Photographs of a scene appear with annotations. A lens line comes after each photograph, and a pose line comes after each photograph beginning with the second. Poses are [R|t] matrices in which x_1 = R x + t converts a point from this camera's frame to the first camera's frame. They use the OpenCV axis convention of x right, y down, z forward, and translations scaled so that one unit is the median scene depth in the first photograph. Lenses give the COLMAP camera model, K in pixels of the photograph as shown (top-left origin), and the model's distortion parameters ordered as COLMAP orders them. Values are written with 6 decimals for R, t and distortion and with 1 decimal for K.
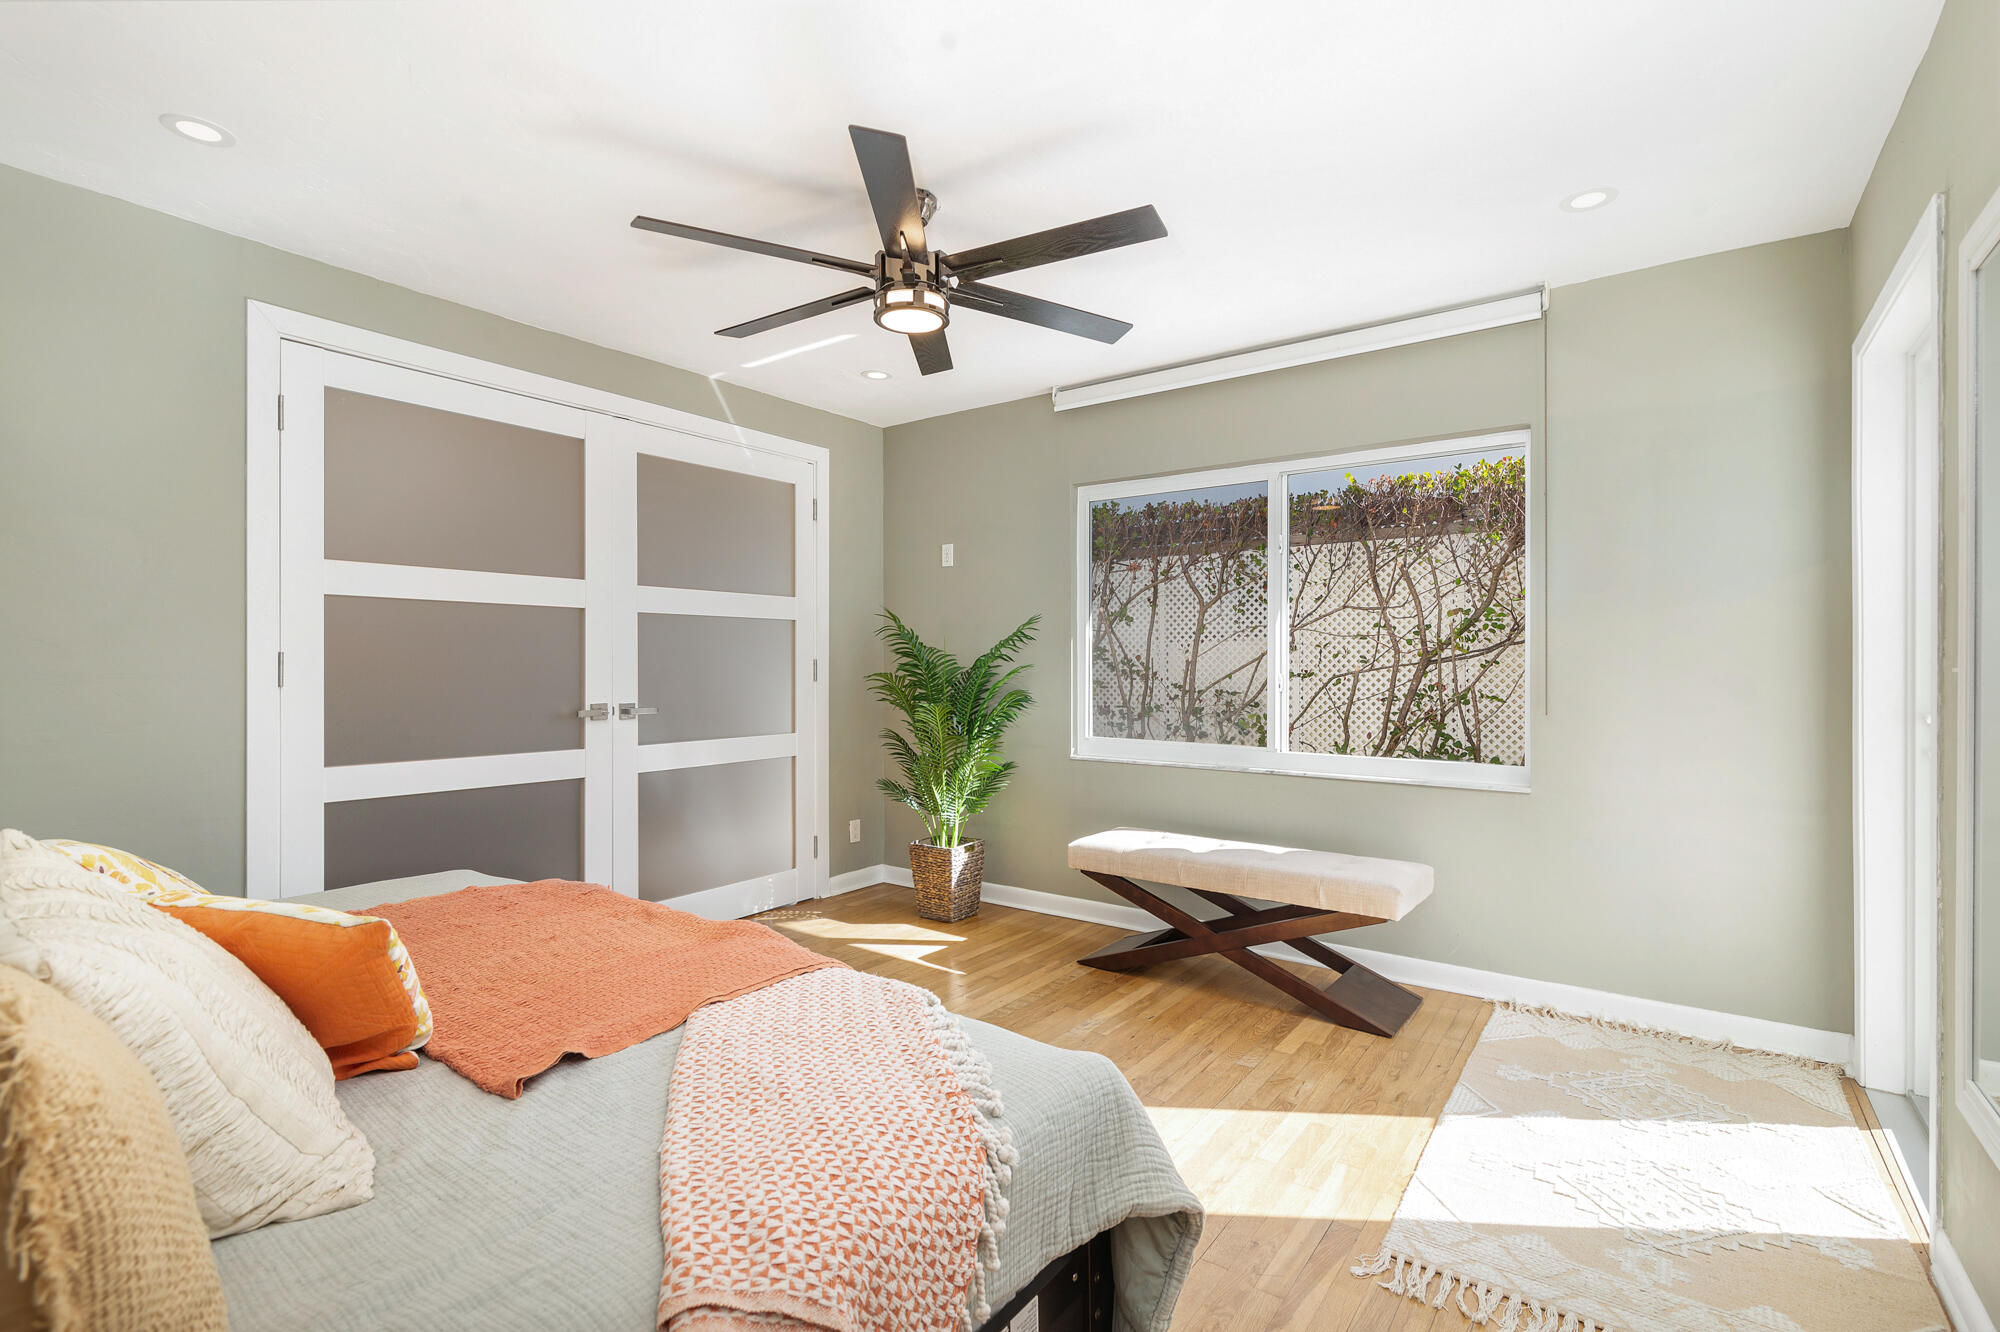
lens RADIAL K [[914.4, 0, 1002.6], [0, 914.4, 668.4], [0, 0, 1]] dist [-0.000258, -0.000696]
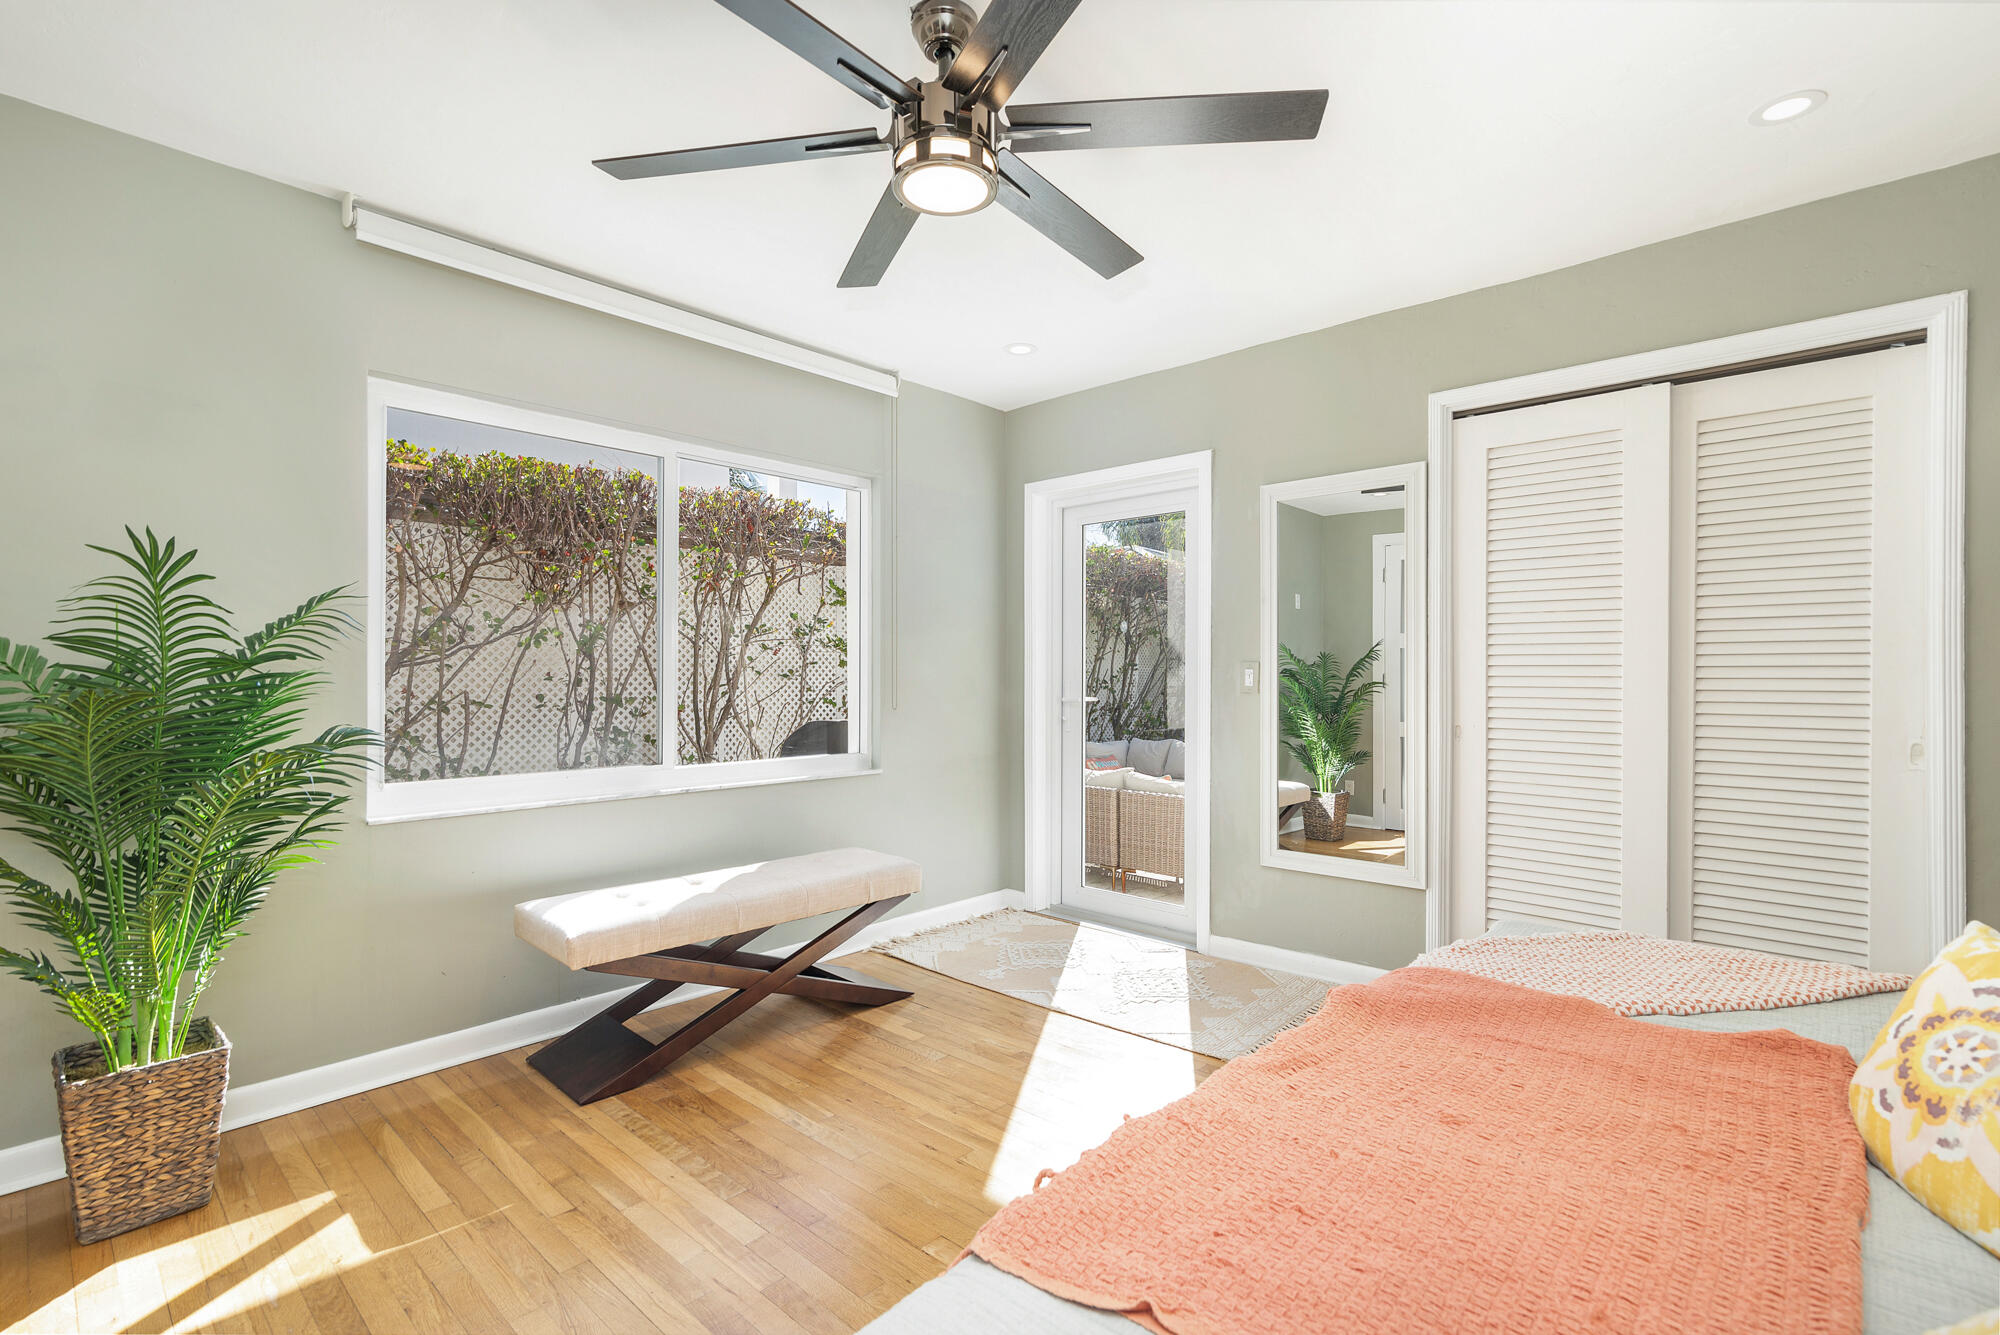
lens RADIAL K [[914.4, 0, 1002.6], [0, 914.4, 669.9], [0, 0, 1]] dist [-0.000258, -0.000696]
pose [[0.106752, -0.000063, 0.994286, -0.631746], [-0.001032, 0.999999, 0.000174, -0.004527], [-0.994285, -0.001045, 0.106752, 0.685102]]
